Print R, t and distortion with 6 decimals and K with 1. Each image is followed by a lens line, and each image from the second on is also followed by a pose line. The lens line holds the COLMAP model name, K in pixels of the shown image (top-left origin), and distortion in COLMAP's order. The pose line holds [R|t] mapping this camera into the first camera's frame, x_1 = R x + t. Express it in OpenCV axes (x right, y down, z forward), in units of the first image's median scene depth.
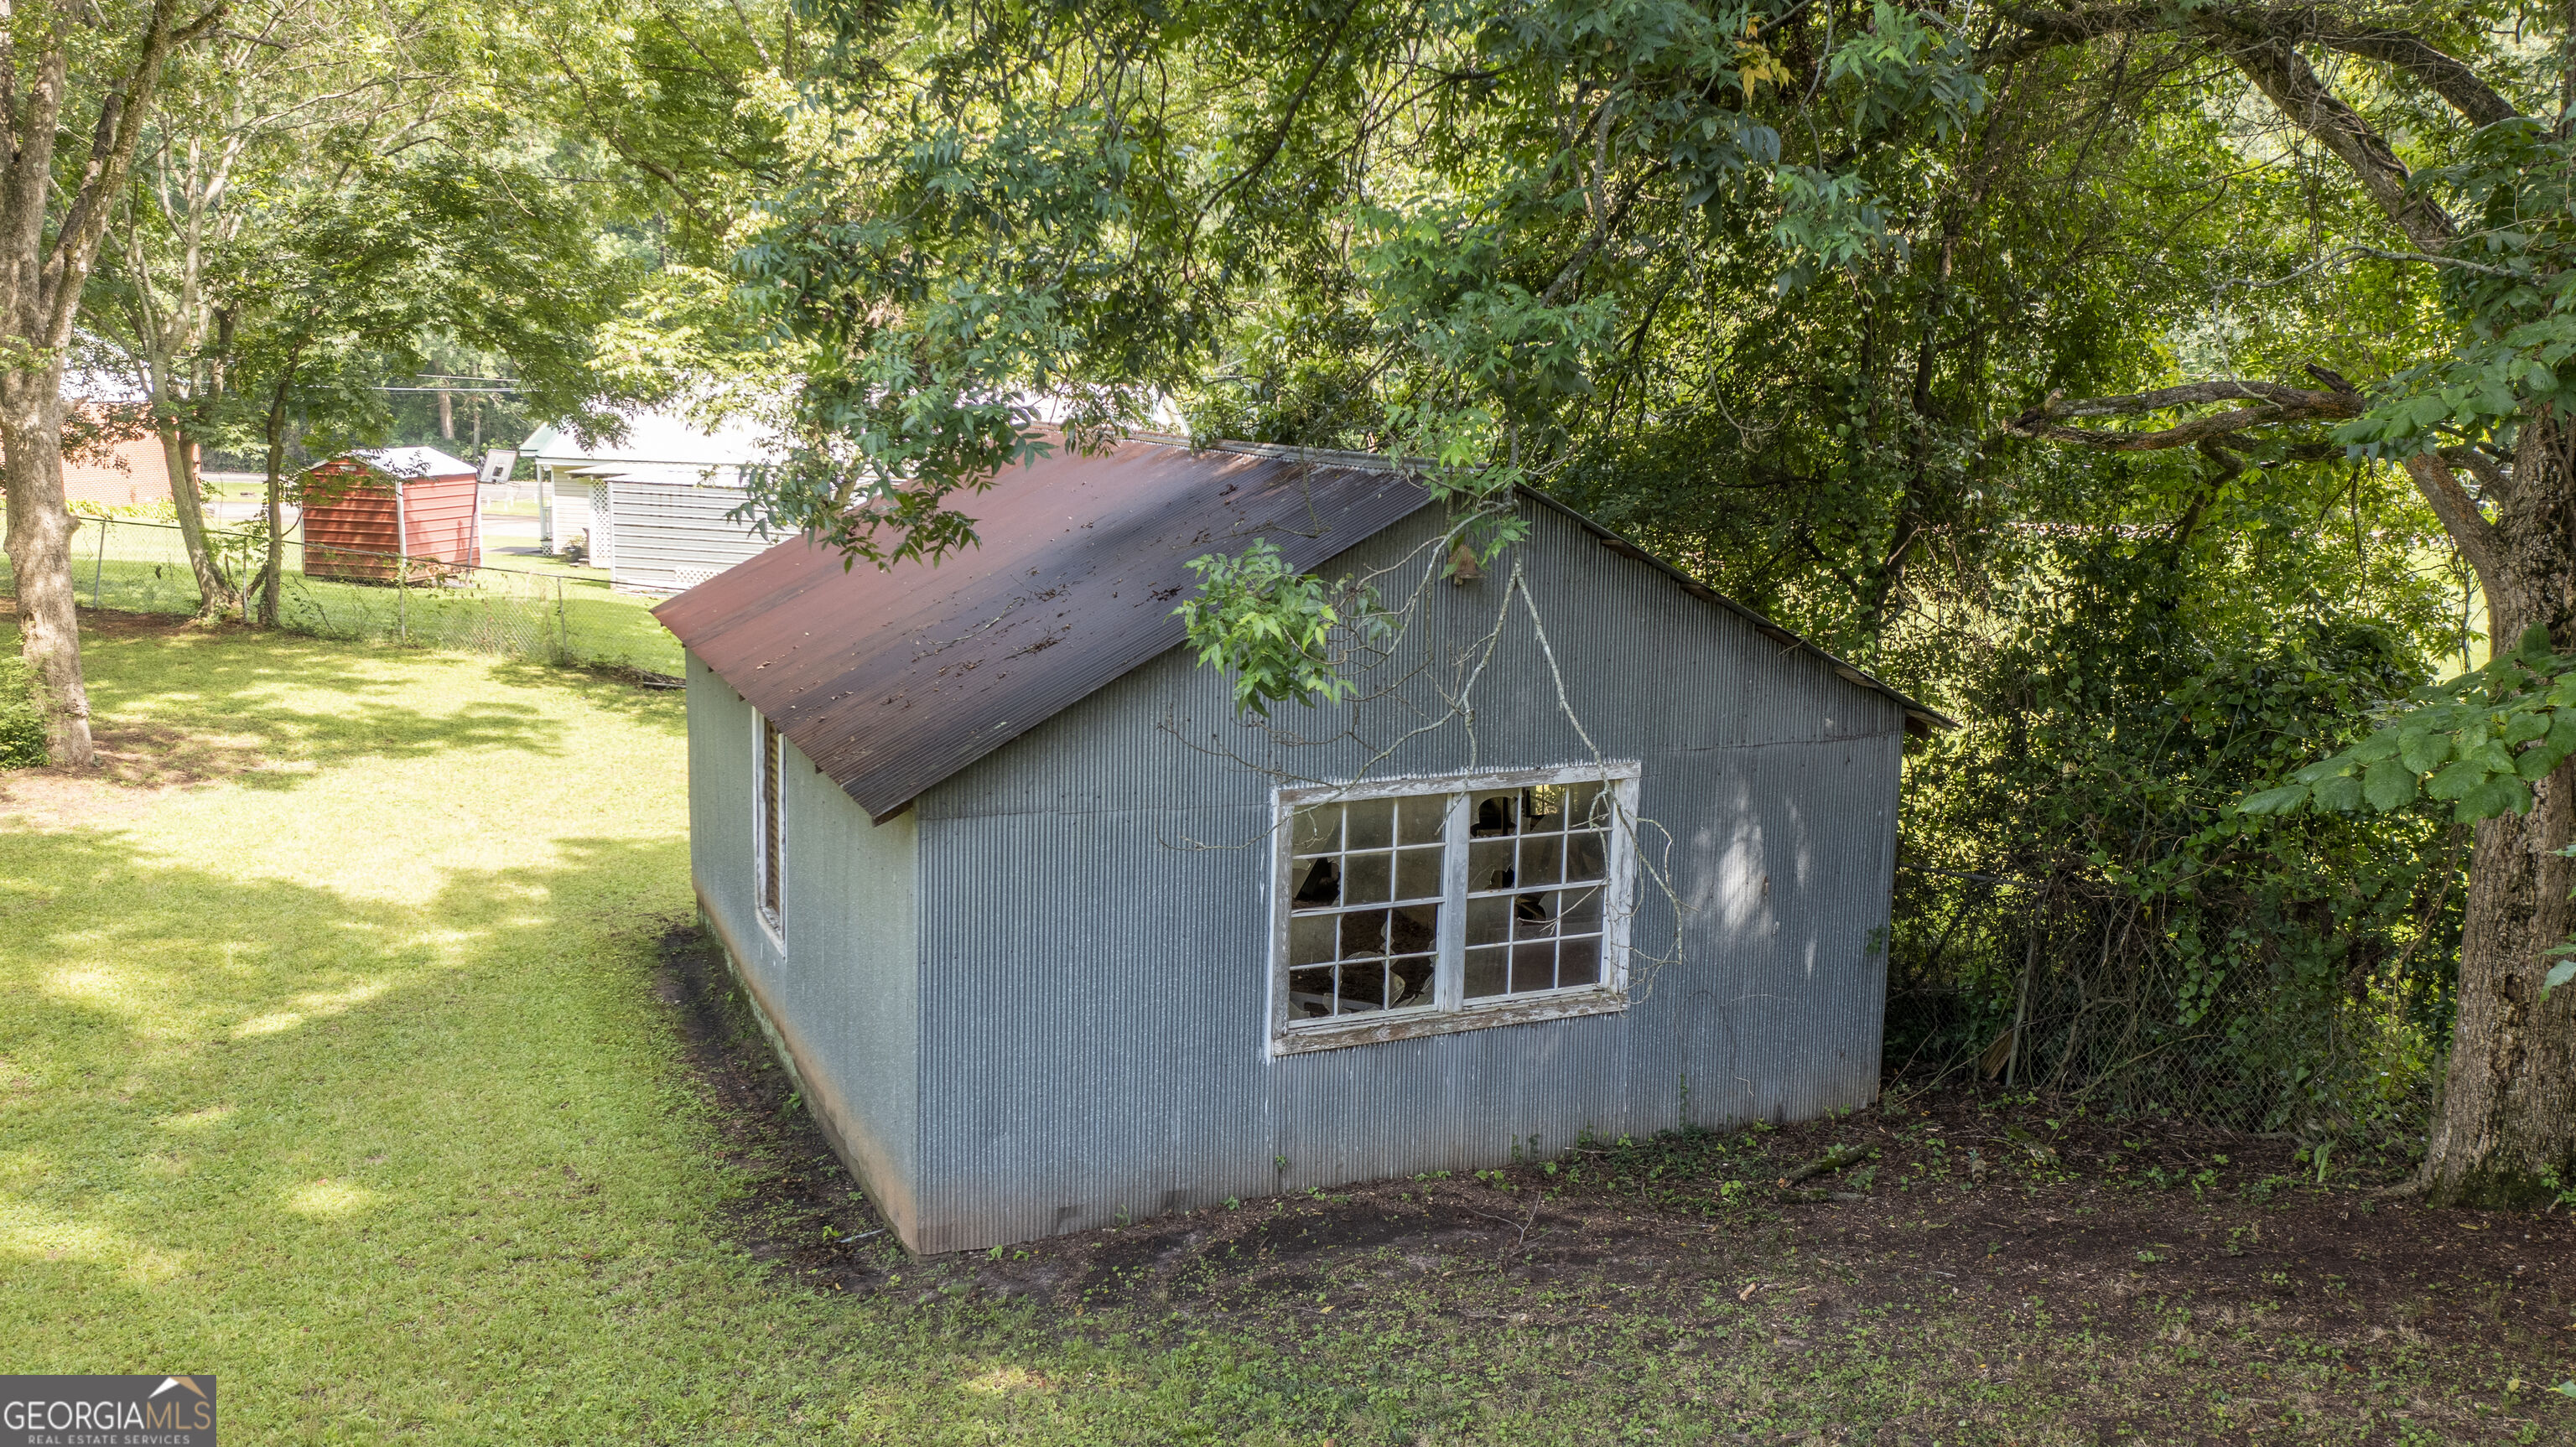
lens RADIAL K [[2040.4, 0, 1296.0], [0, 2040.4, 728.4], [0, 0, 1]] dist [-0.009509, 0.009946]
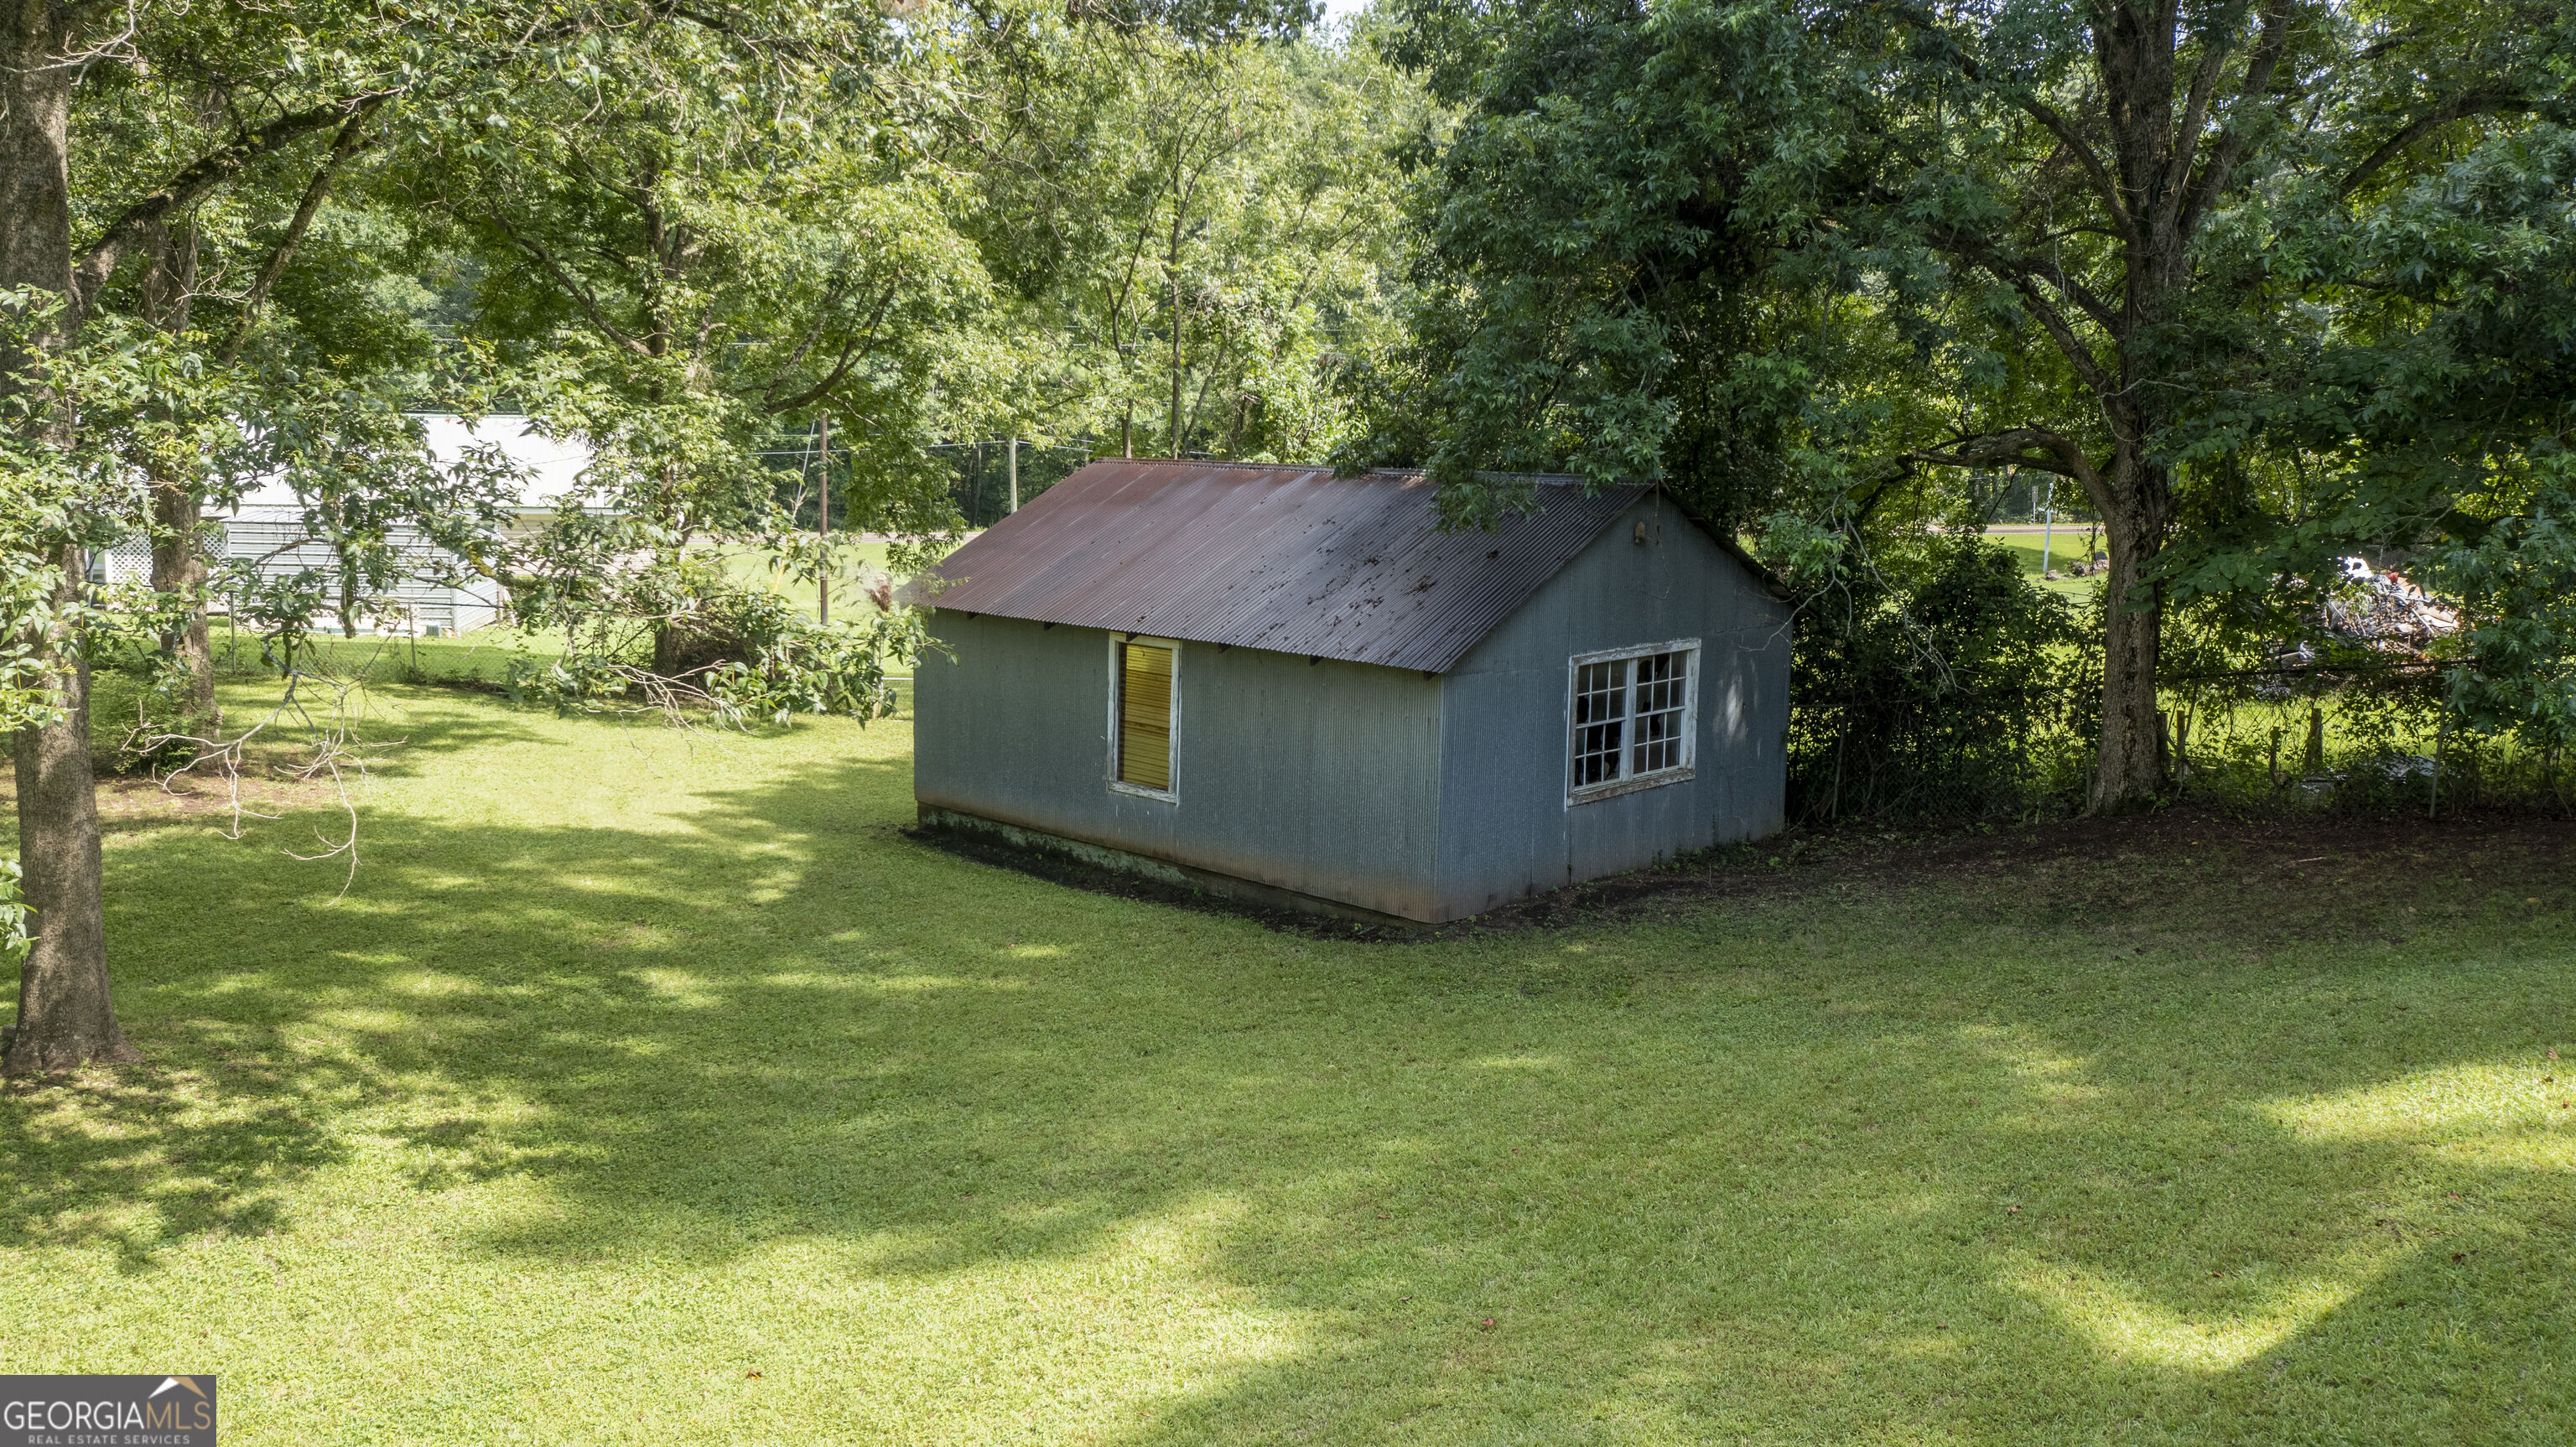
lens RADIAL K [[2040.4, 0, 1304.0], [0, 2040.4, 702.1], [0, 0, 1]] dist [-0.009509, 0.009946]
pose [[0.922034, -0.060854, 0.382296, -0.881194], [0.071351, 0.997362, -0.013327, 0.073595], [-0.380476, 0.039565, 0.923944, -0.561121]]
